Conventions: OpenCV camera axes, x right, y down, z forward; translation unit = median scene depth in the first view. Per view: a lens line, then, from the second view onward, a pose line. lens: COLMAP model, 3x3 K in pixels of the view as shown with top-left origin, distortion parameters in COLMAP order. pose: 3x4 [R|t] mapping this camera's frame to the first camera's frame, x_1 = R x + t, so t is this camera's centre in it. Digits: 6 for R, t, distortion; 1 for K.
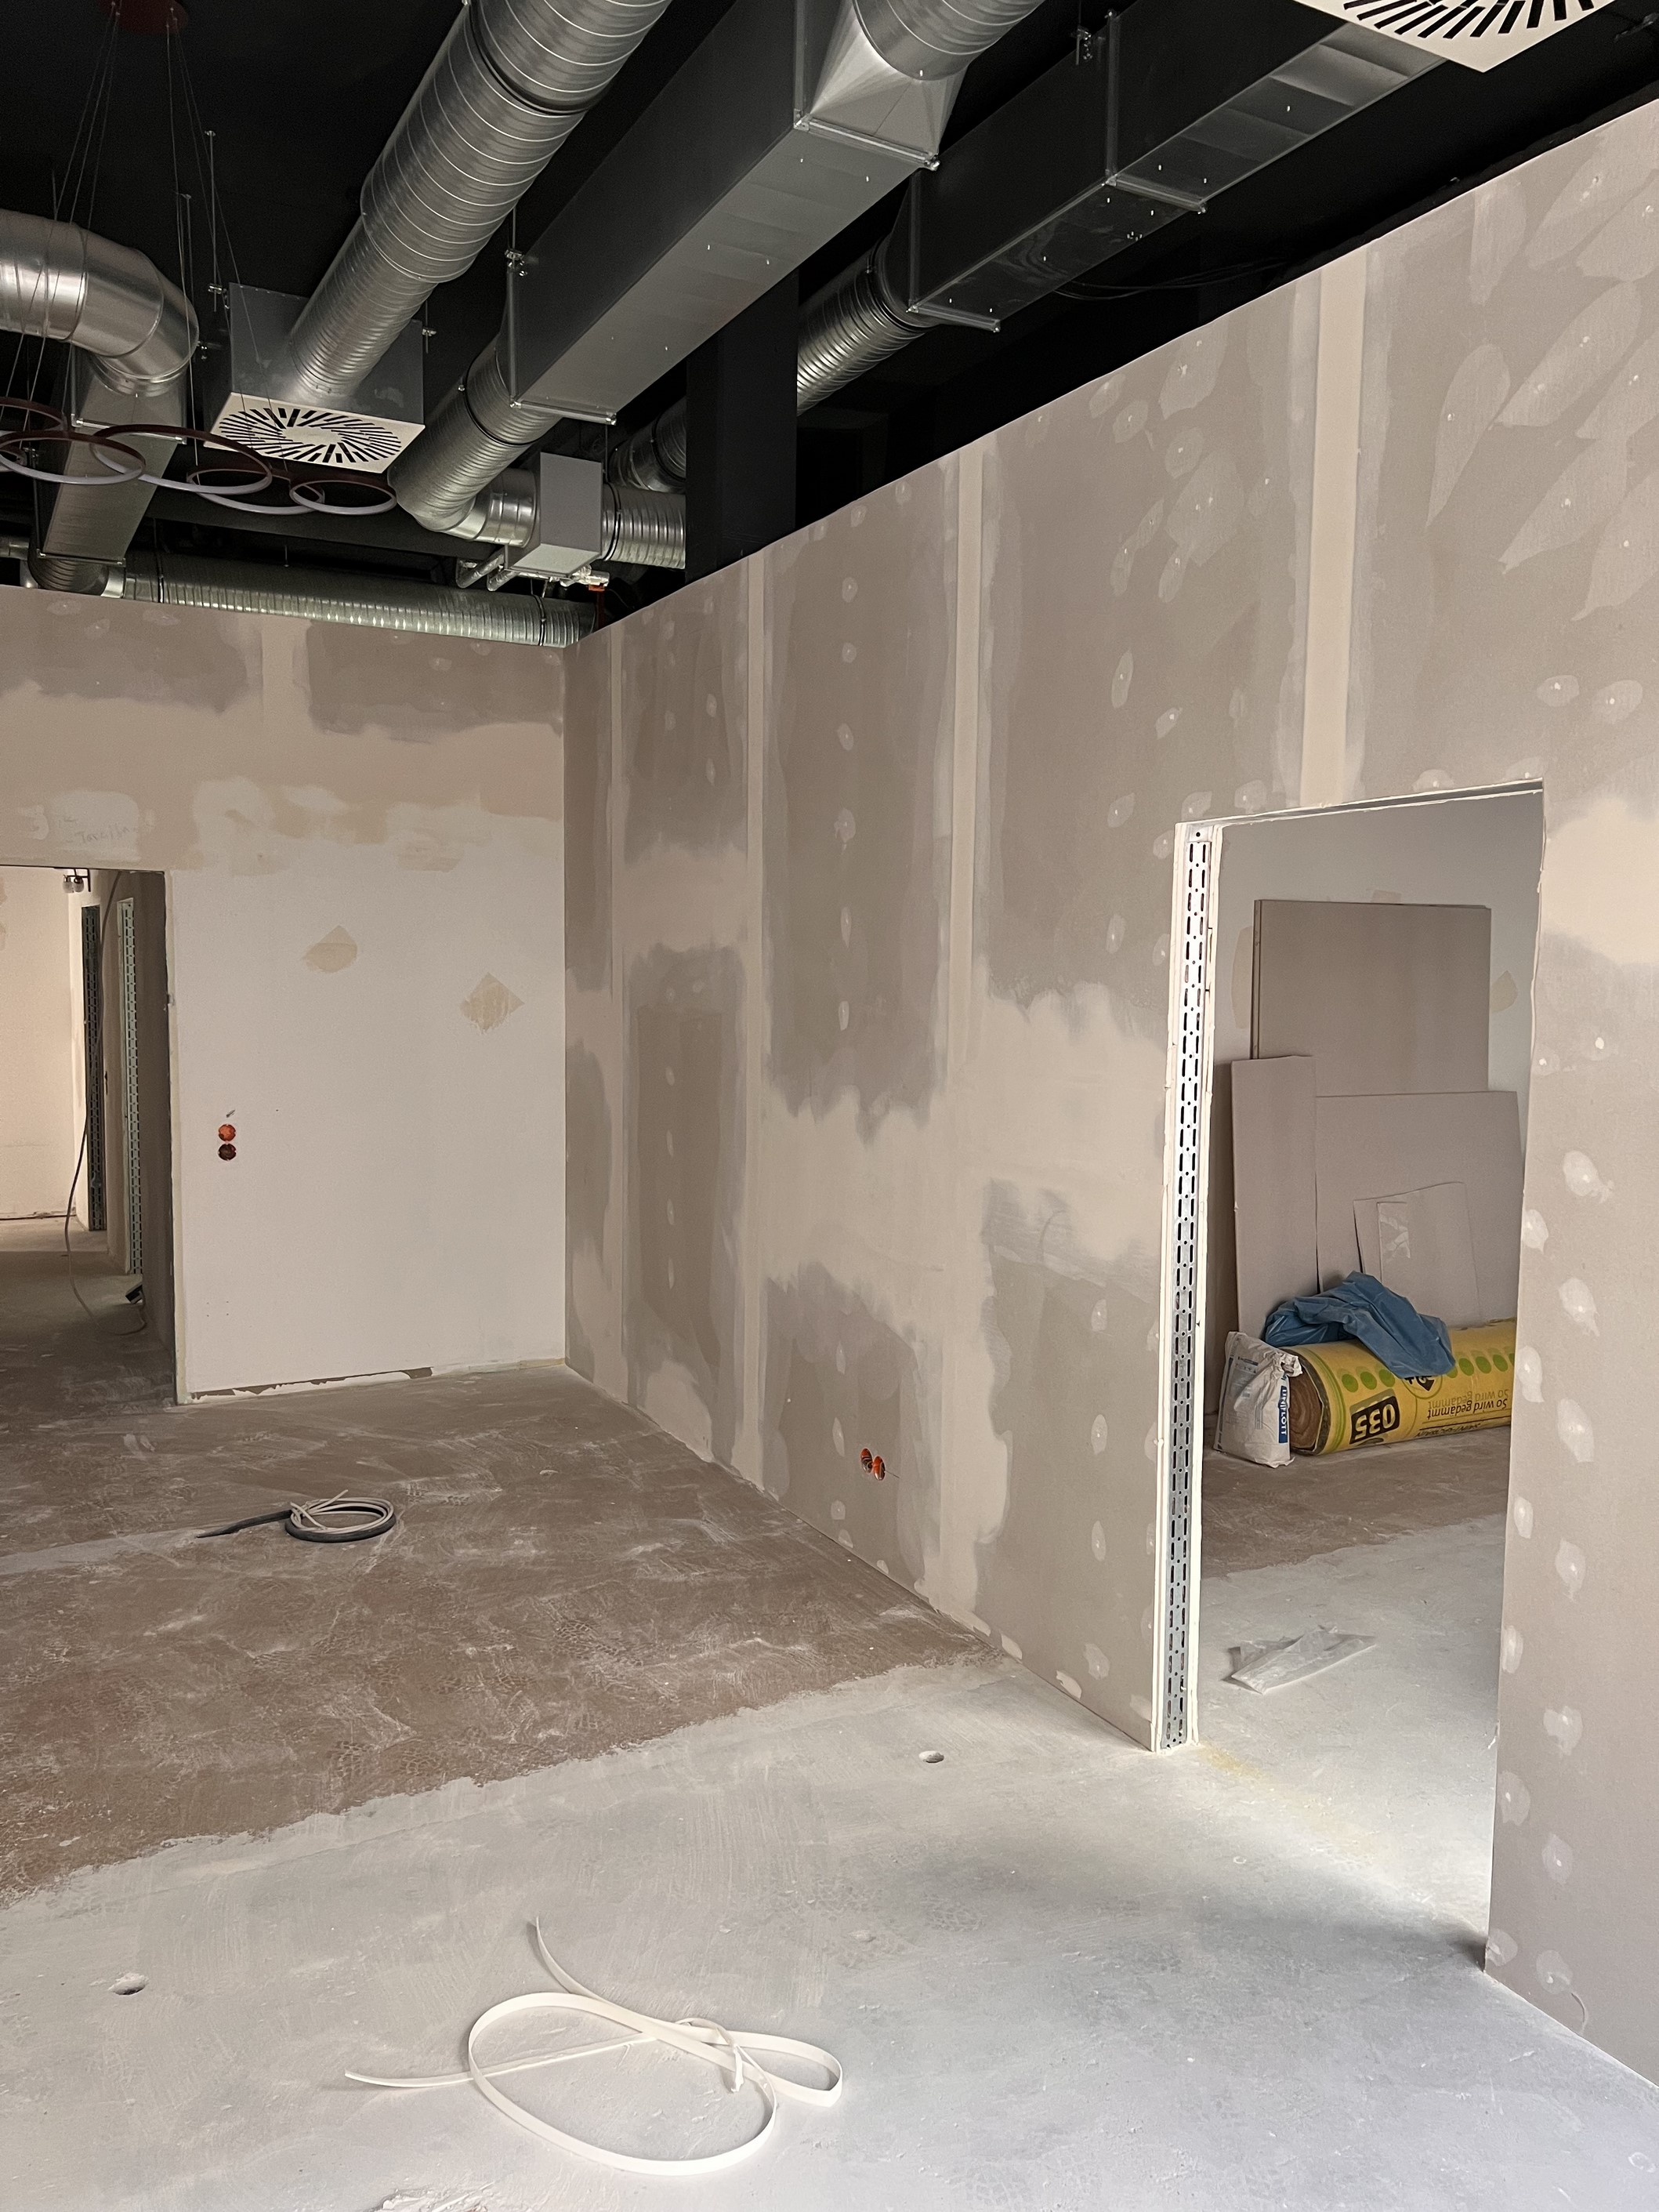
lens RADIAL K [[1661.9, 0, 840.6], [0, 1661.9, 1110.8], [0, 0, 1]] dist [0.065006, -0.066168]
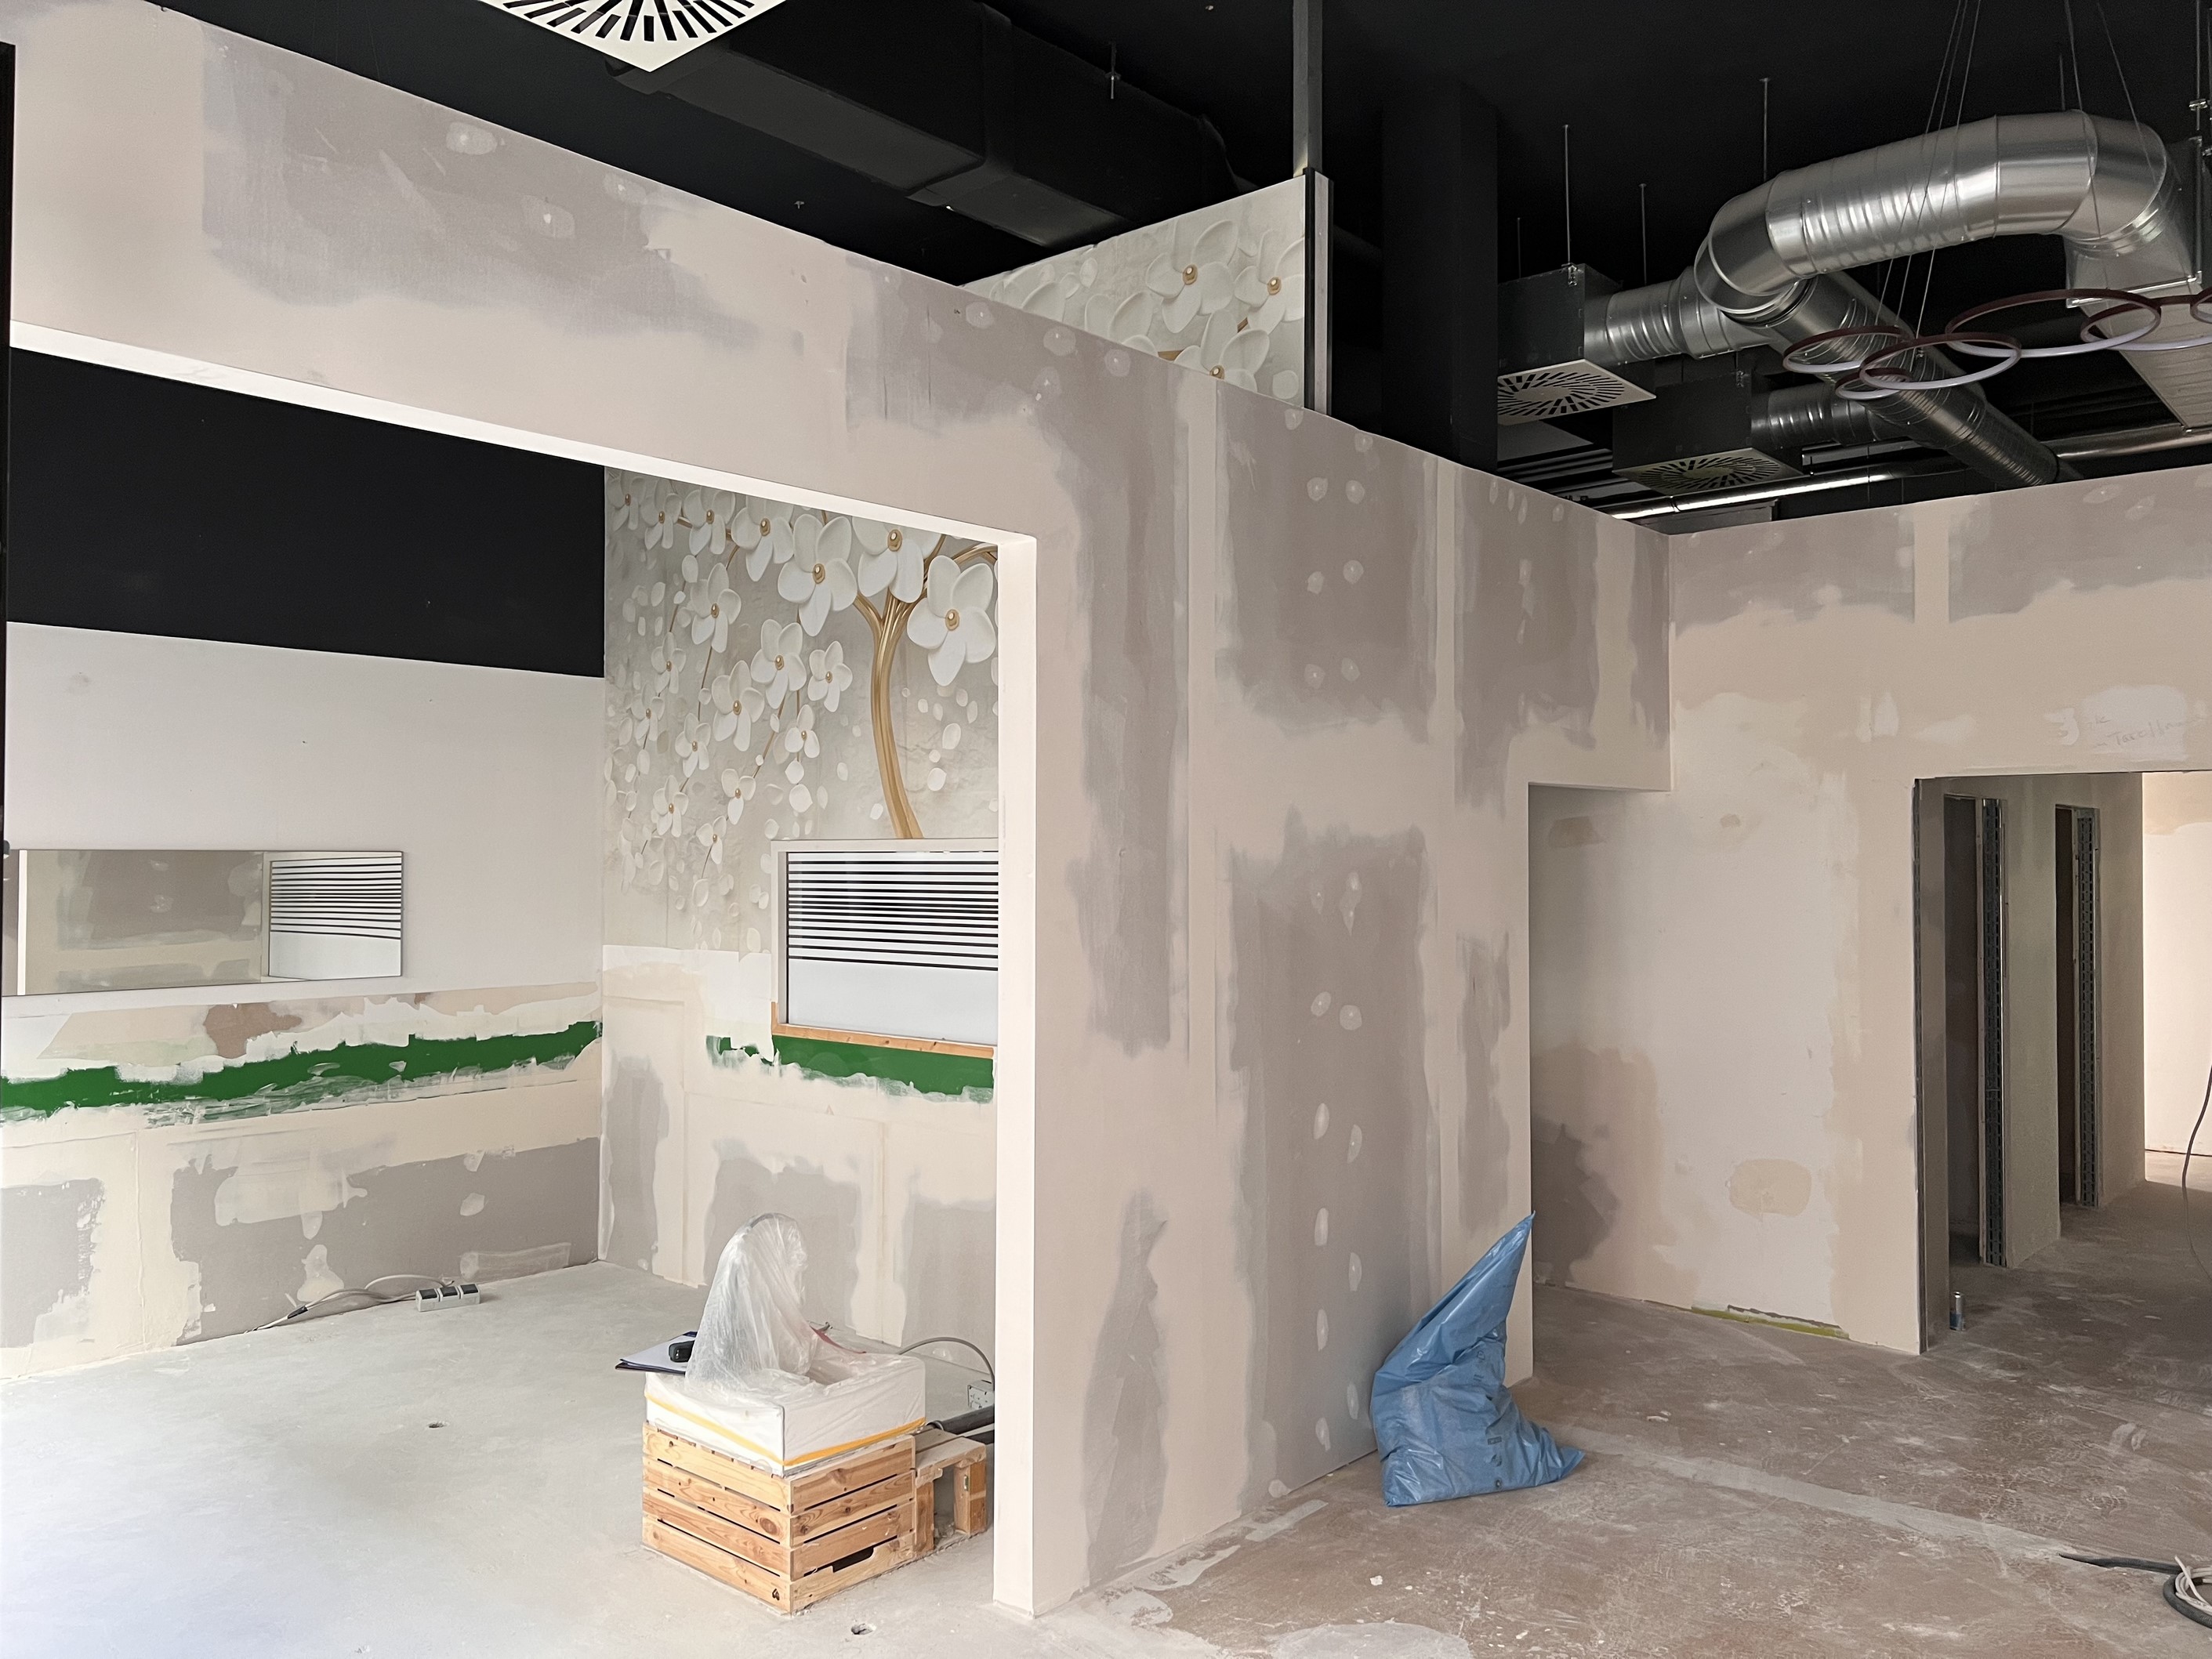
lens RADIAL K [[1661.9, 0, 1093.5], [0, 1661.9, 825.9], [0, 0, 1]] dist [0.065006, -0.066168]
pose [[0.346554, -0.031721, -0.937494, 0.280920], [-0.075139, 0.995278, -0.061453, -0.024883], [0.935016, 0.091739, 0.342534, 0.240689]]
